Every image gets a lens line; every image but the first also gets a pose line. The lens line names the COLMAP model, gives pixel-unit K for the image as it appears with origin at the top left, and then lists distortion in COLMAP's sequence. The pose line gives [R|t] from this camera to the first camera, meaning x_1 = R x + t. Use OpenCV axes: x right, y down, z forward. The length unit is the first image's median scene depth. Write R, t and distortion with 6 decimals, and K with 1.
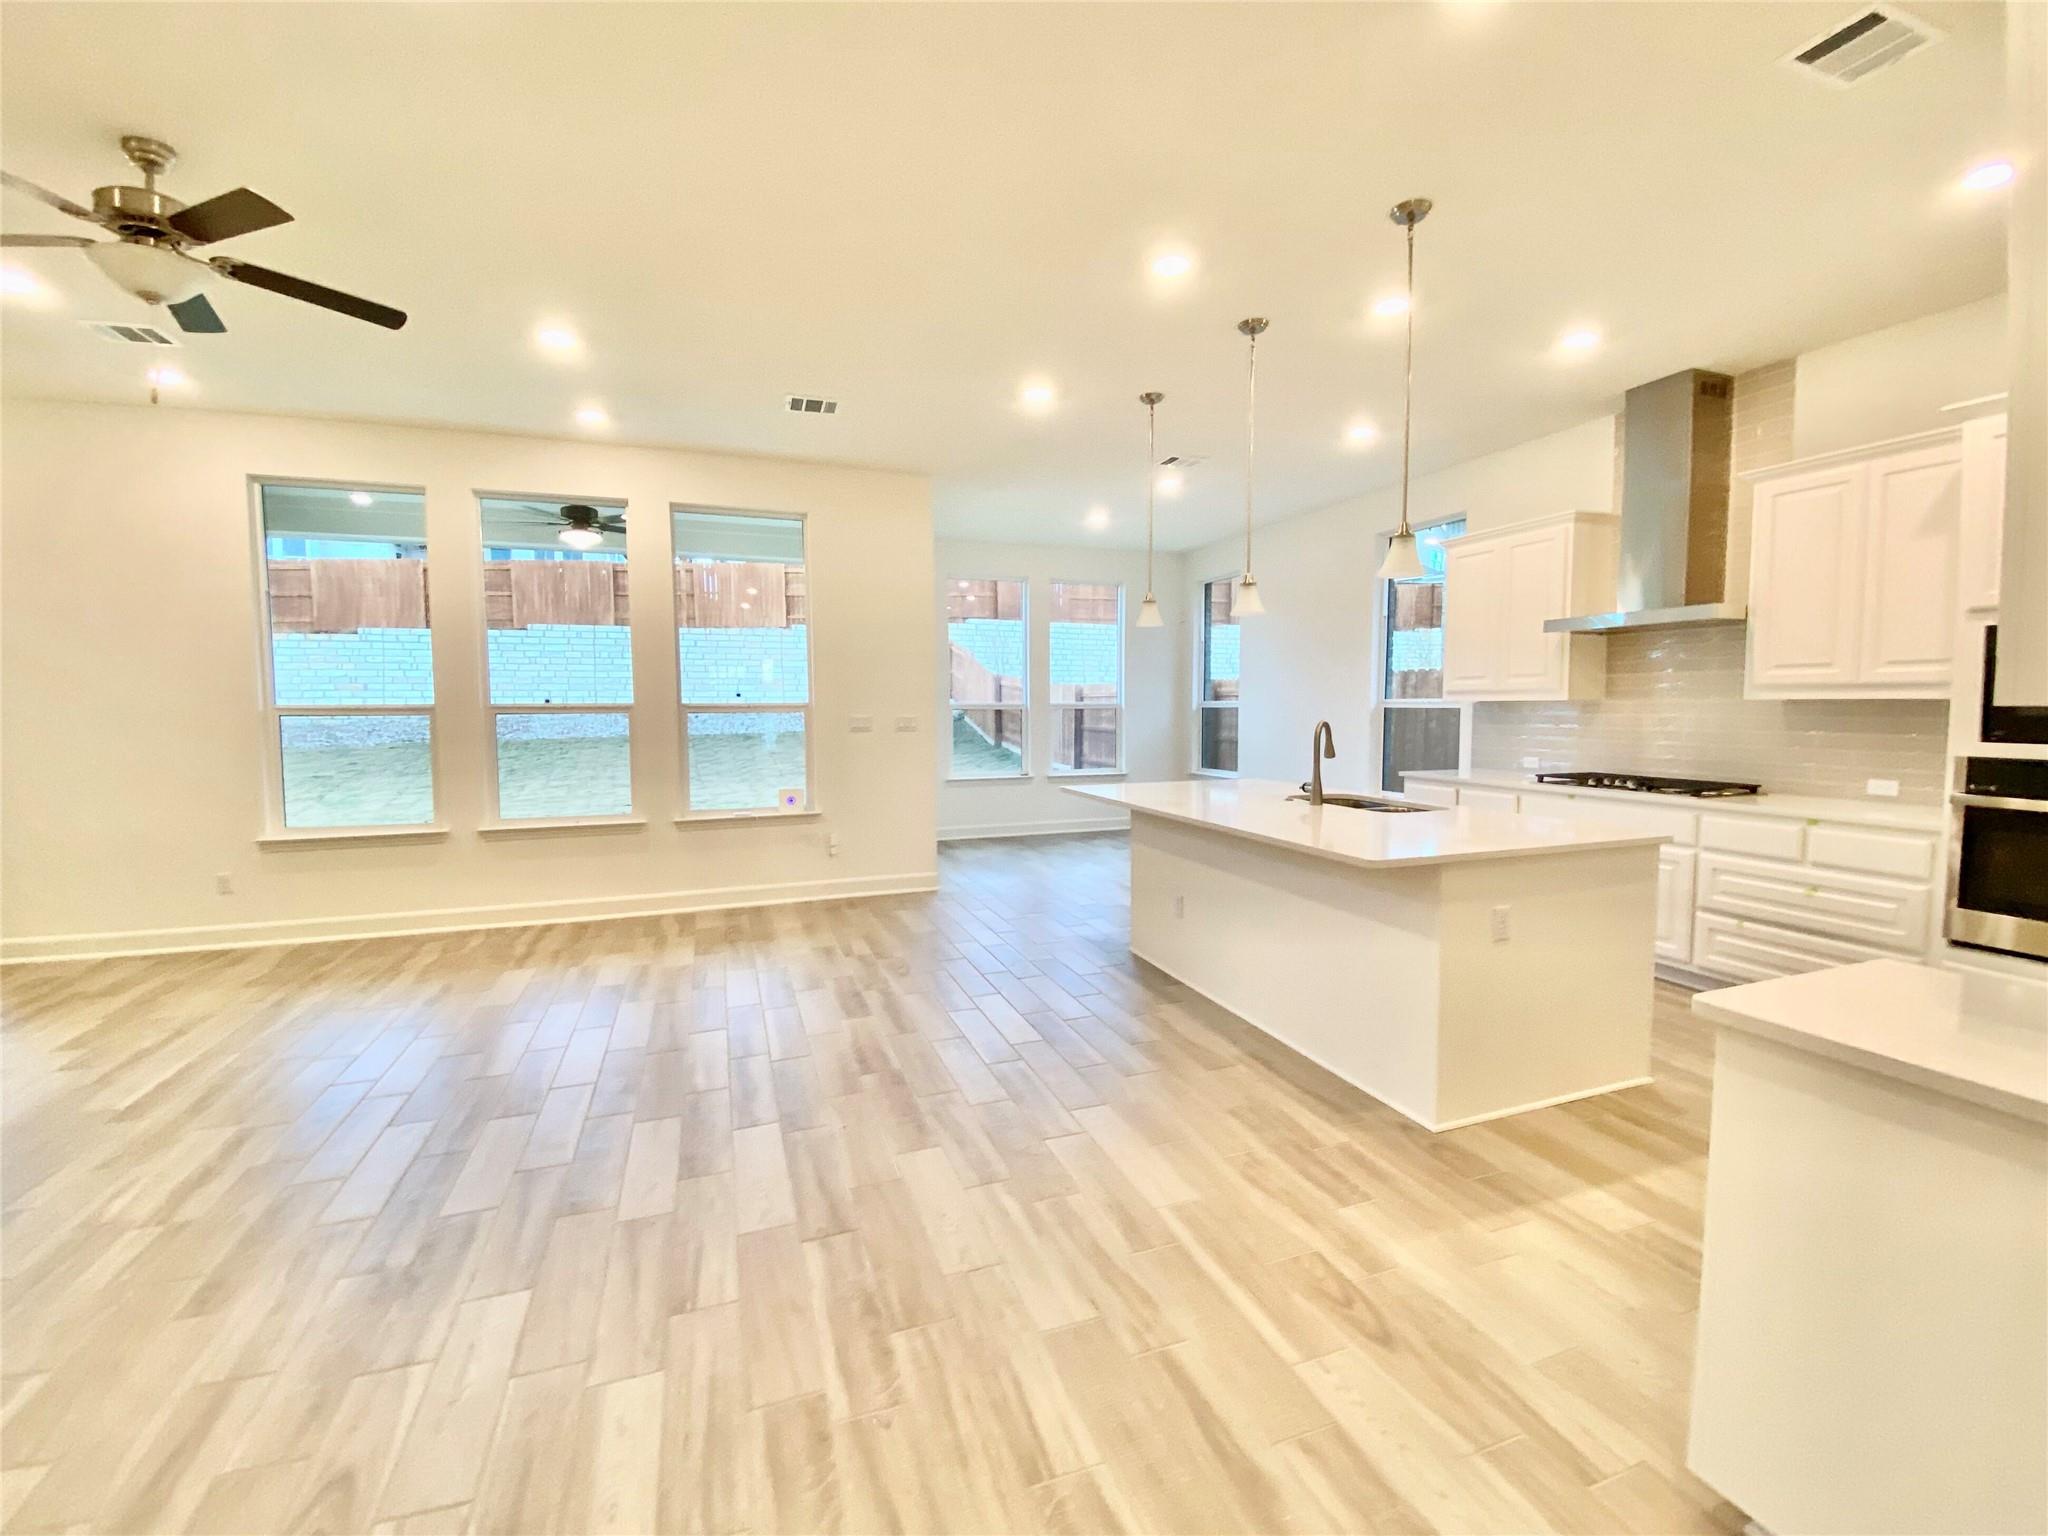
lens RADIAL K [[853.7, 0, 1026.1], [0, 853.7, 759.3], [0, 0, 1]] dist [0.027024, -0.024690]
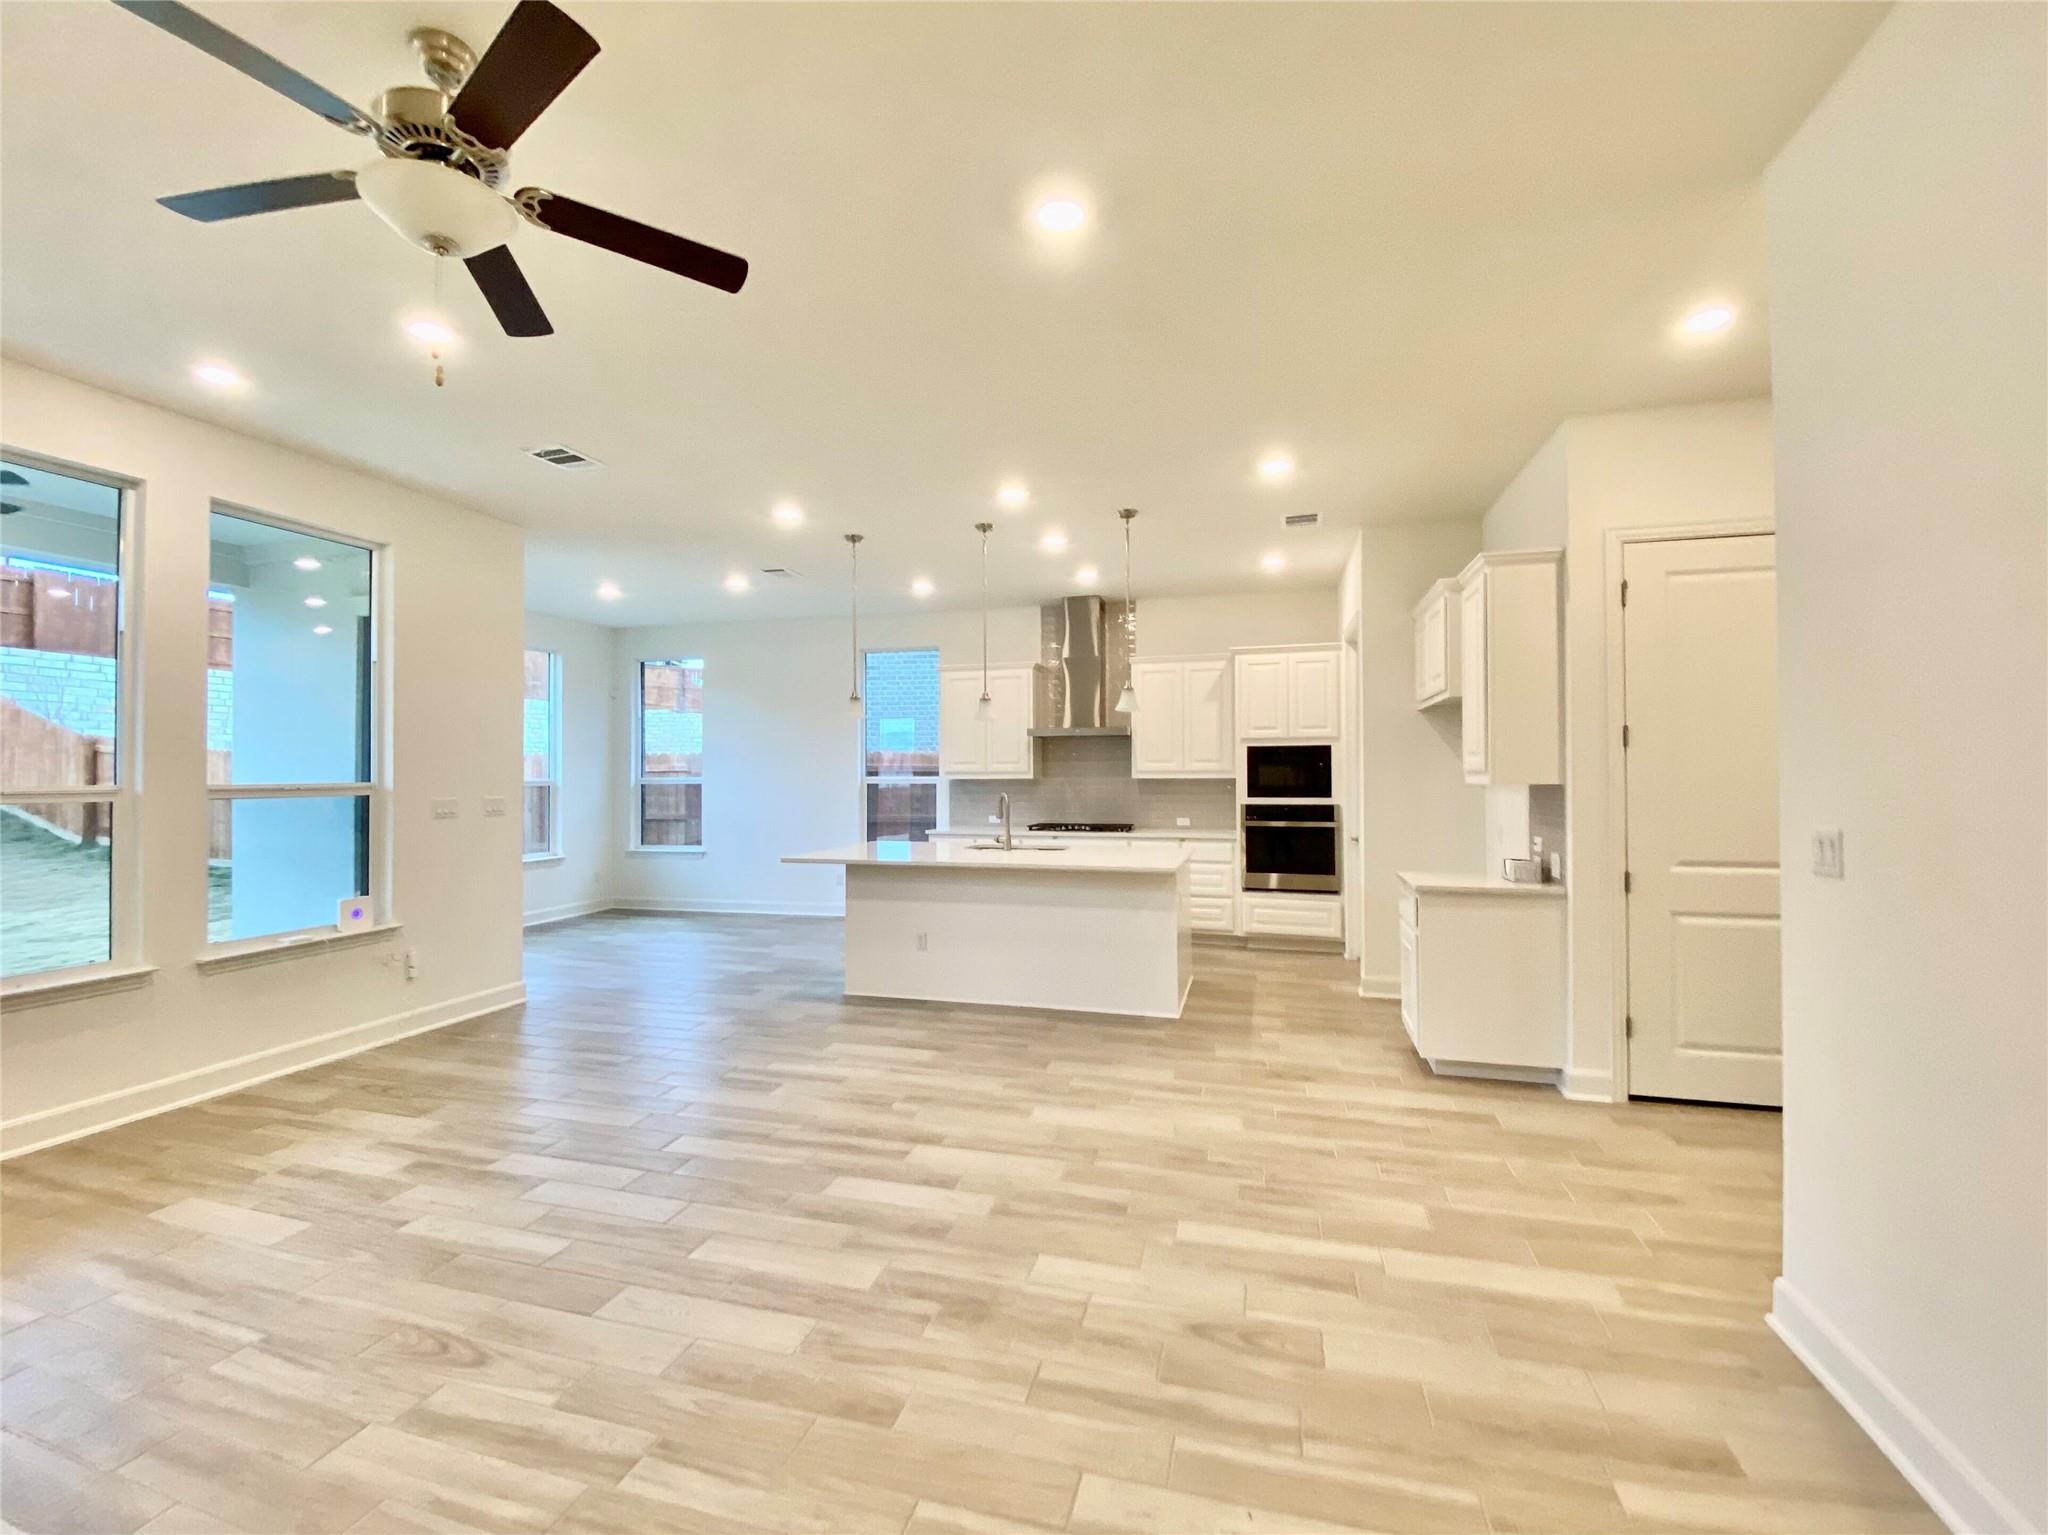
lens RADIAL K [[853.7, 0, 1026.1], [0, 853.7, 758.8], [0, 0, 1]] dist [0.027024, -0.024690]
pose [[0.586932, 0.016656, 0.809465, -0.792149], [0.053734, 0.996783, -0.059472, -0.015417], [-0.807851, 0.078402, 0.584149, 0.109088]]
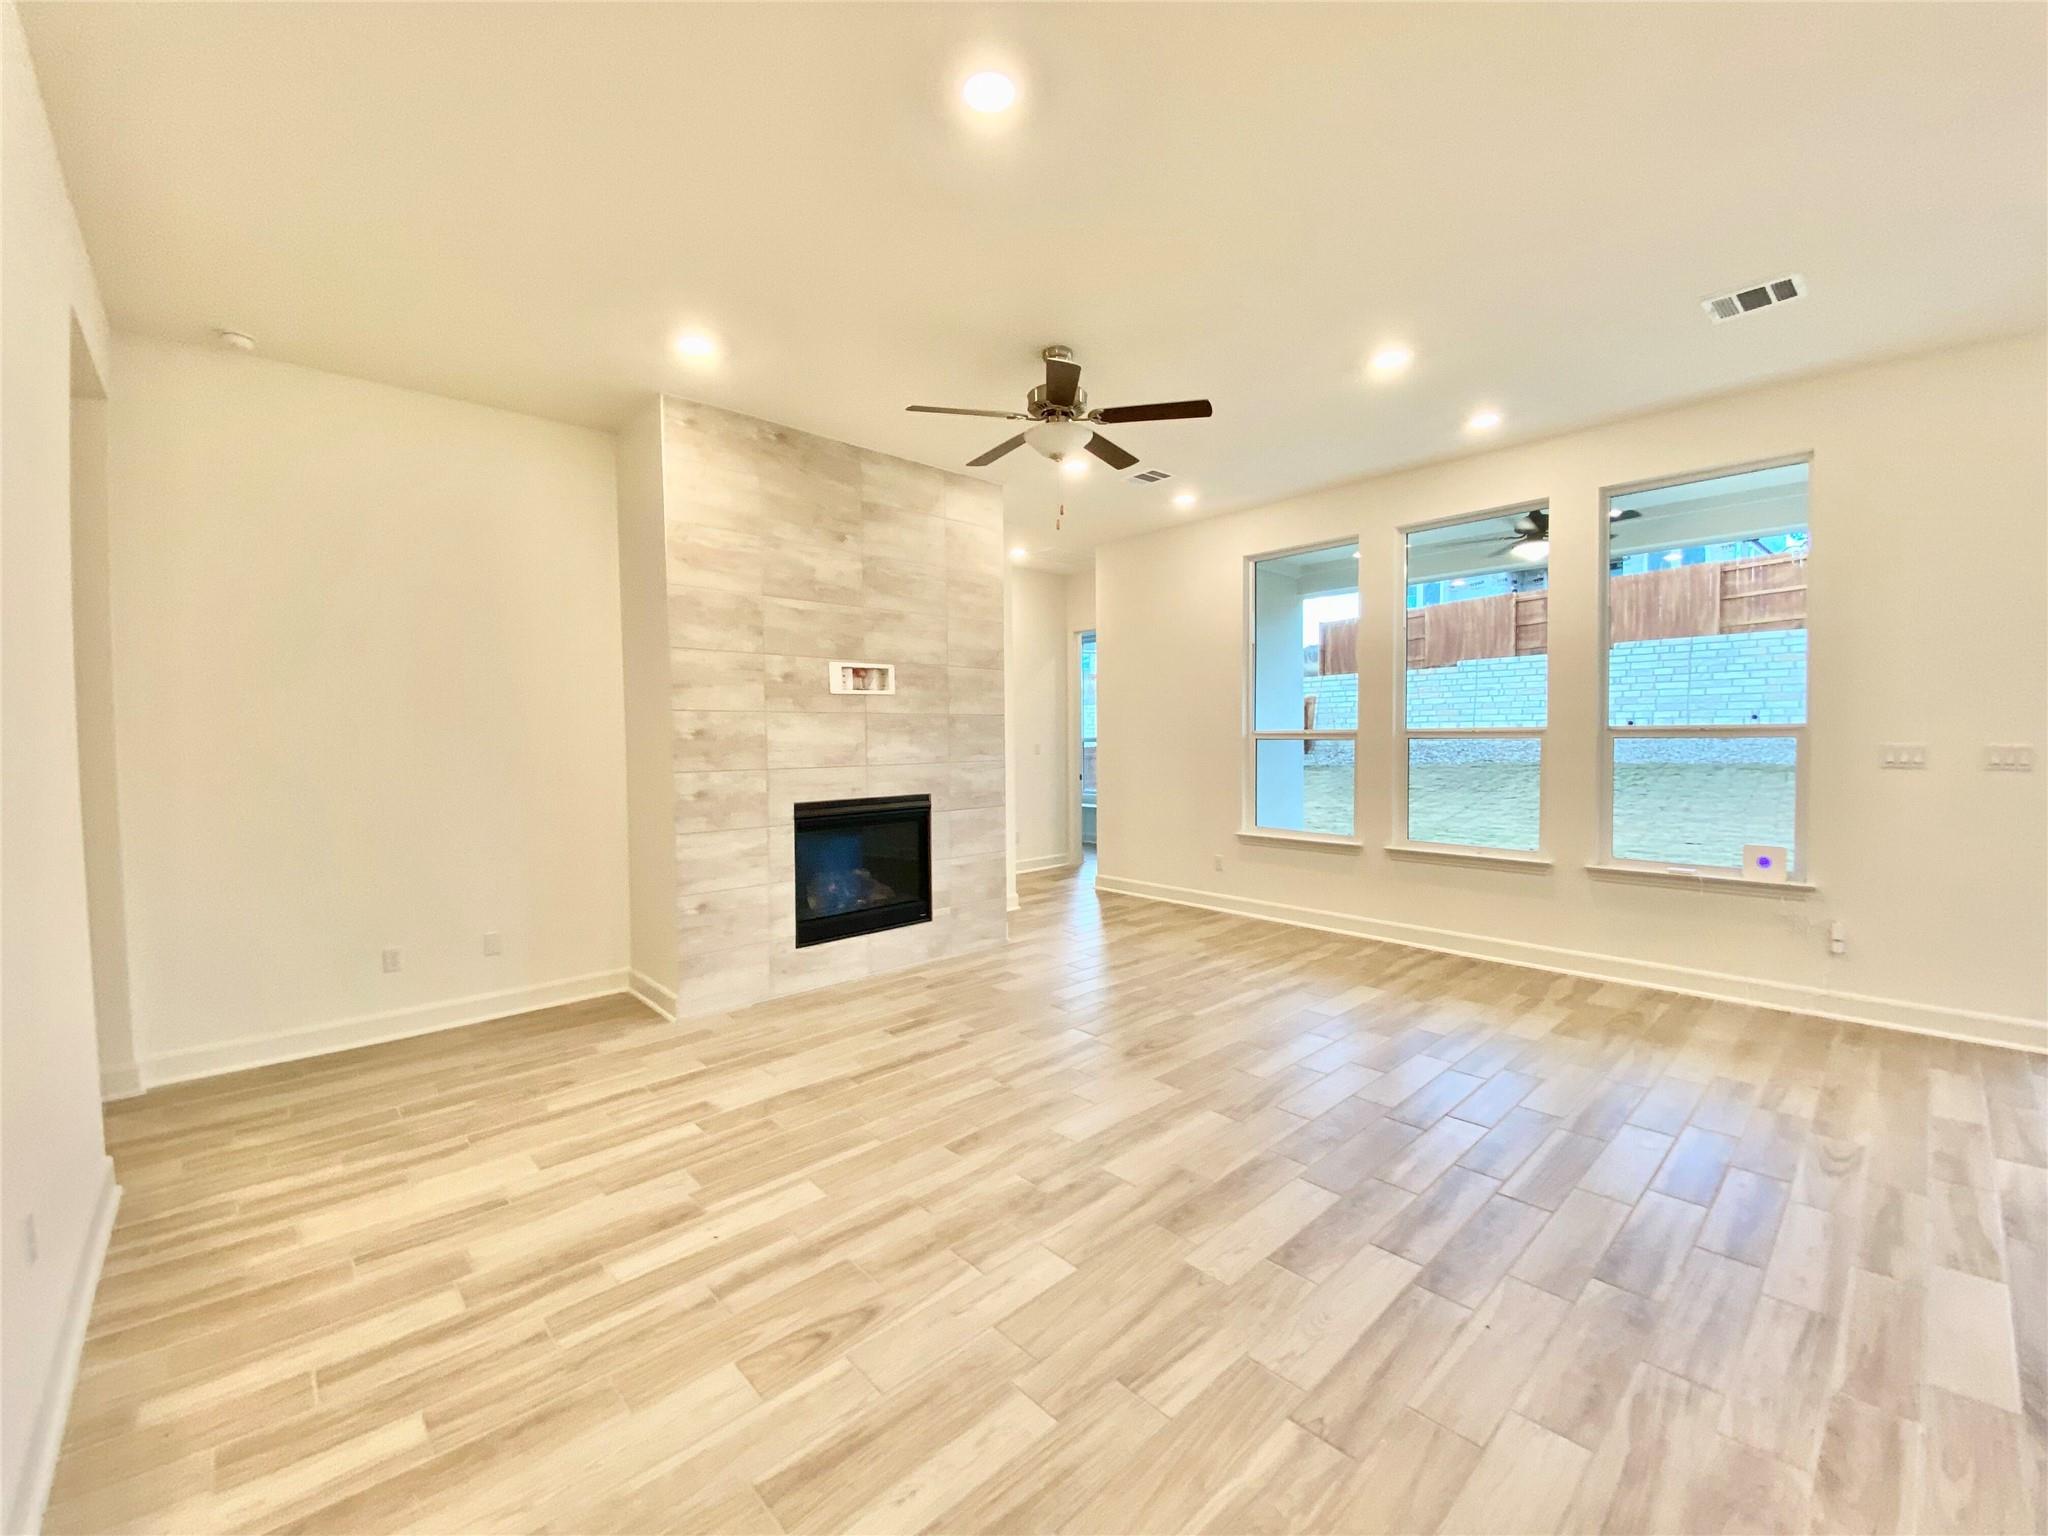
lens RADIAL K [[828.1, 0, 1026.8], [0, 828.1, 761.2], [0, 0, 1]] dist [0.025544, -0.023740]
pose [[0.387092, 0.030778, -0.921527, 0.175532], [-0.050790, 0.998637, 0.012019, -0.018795], [0.920641, 0.042152, 0.388128, 0.244735]]
